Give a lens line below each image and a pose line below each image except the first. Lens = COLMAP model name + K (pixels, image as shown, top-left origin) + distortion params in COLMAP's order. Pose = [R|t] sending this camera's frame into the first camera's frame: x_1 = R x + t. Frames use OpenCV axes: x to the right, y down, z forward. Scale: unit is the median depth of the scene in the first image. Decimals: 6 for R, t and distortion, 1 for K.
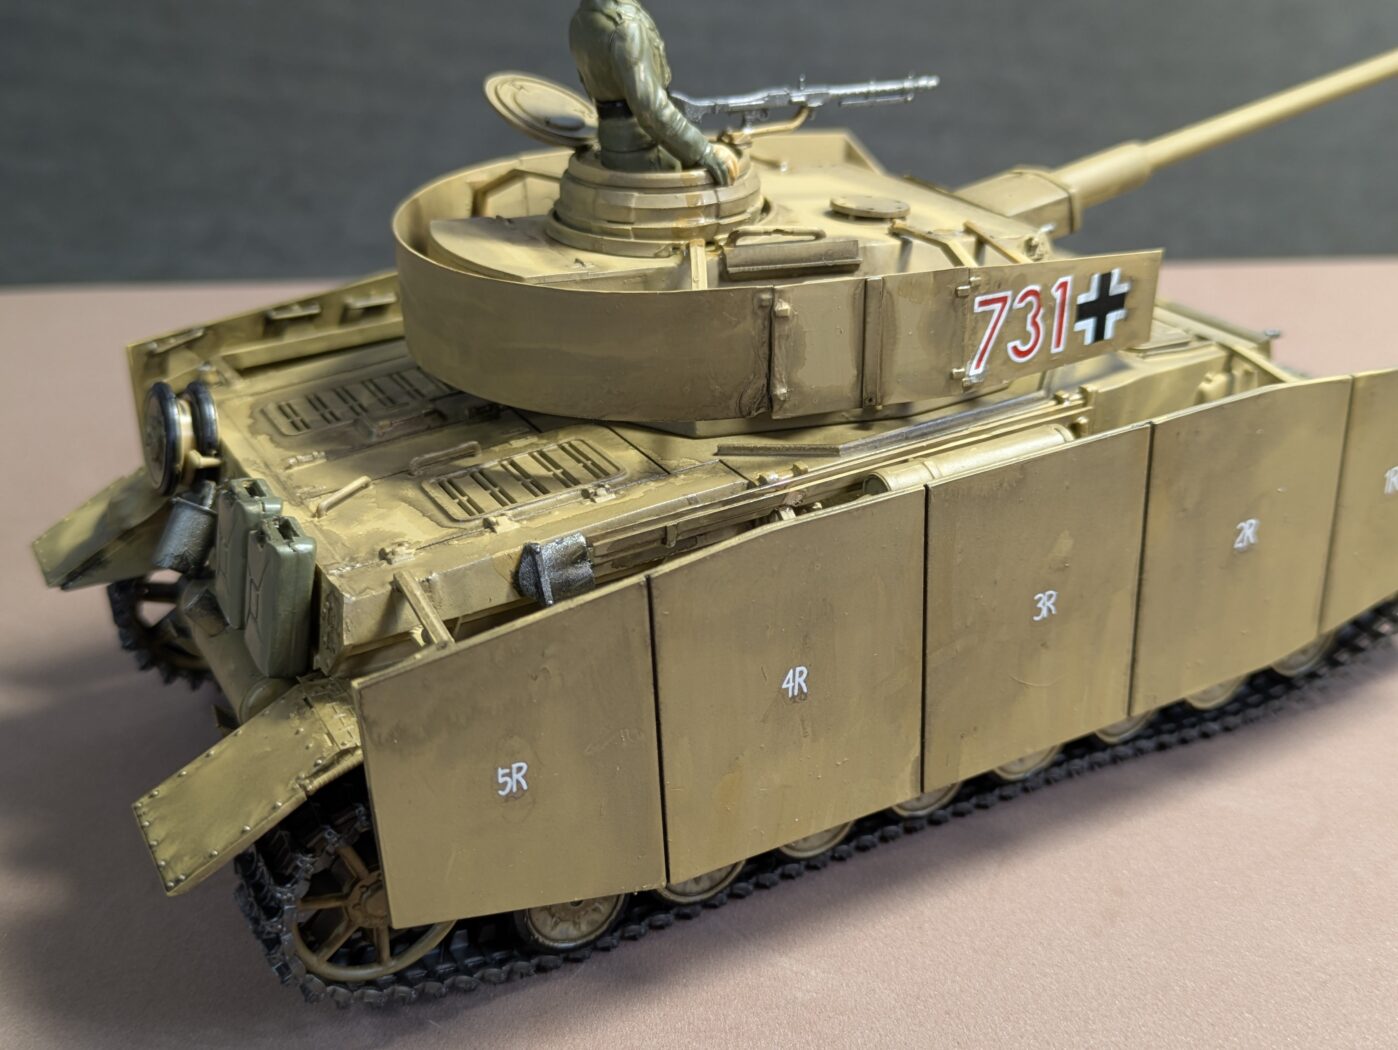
lens RADIAL K [[1648.4, 0, 699.0], [0, 1648.4, 525.0], [0, 0, 1]] dist [0.015650, 0.002009]
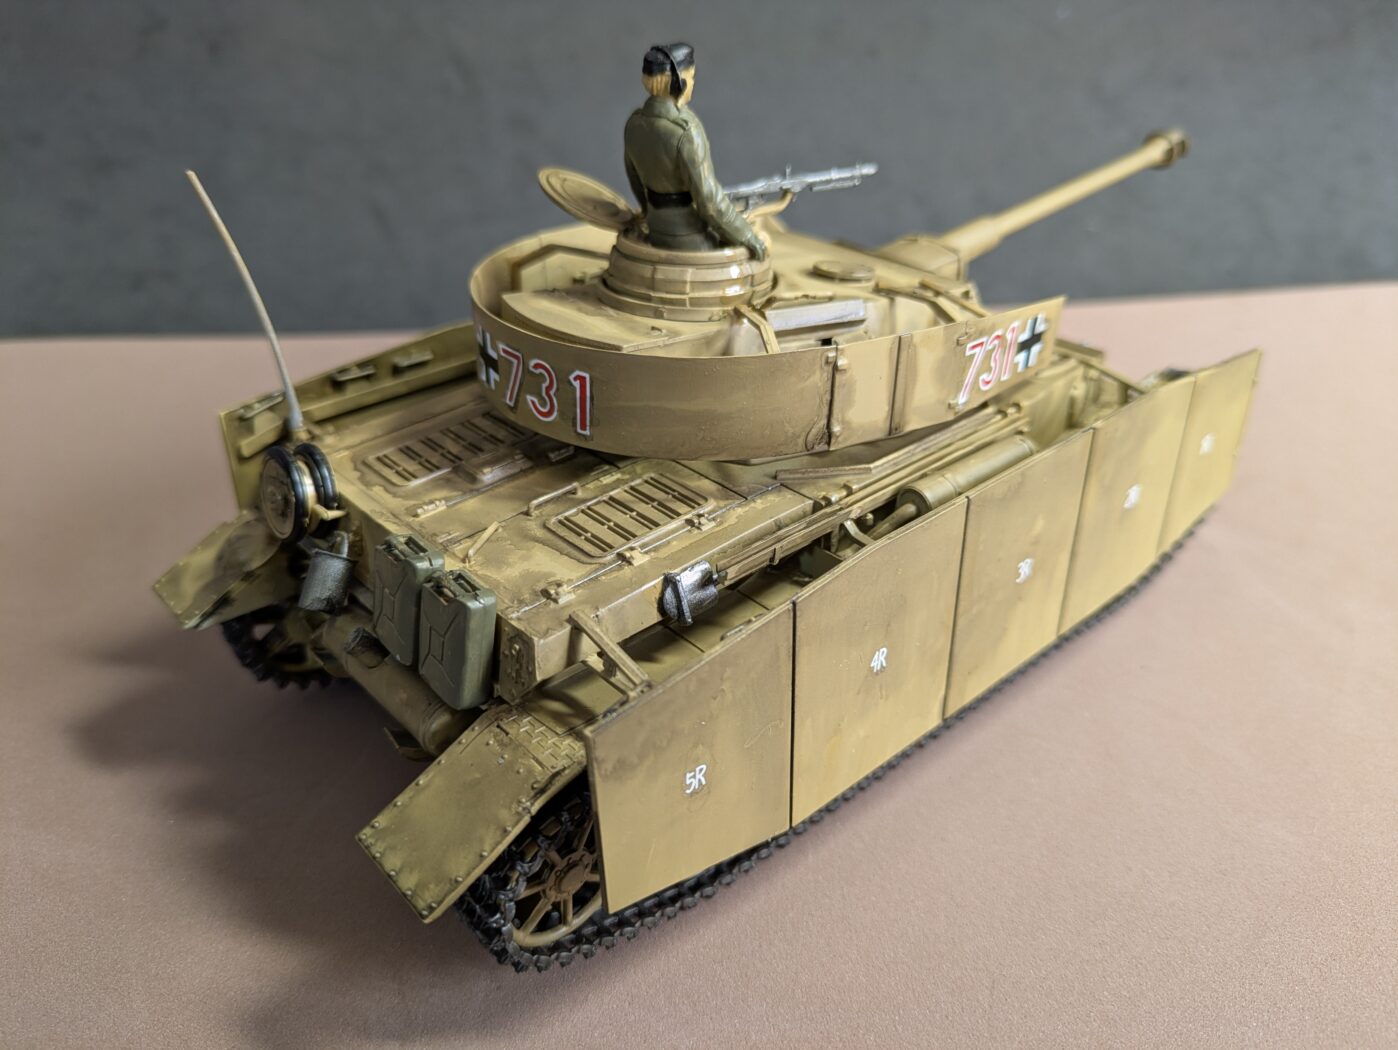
lens RADIAL K [[1073.4, 0, 700.3], [0, 1073.4, 539.1], [0, 0, 1]] dist [-0.010398, -0.001065]
pose [[0.970419, -0.092221, 0.223120, -0.237747], [0.072137, 0.992709, 0.096566, -0.082692], [-0.230399, -0.077615, 0.969996, 0.222408]]
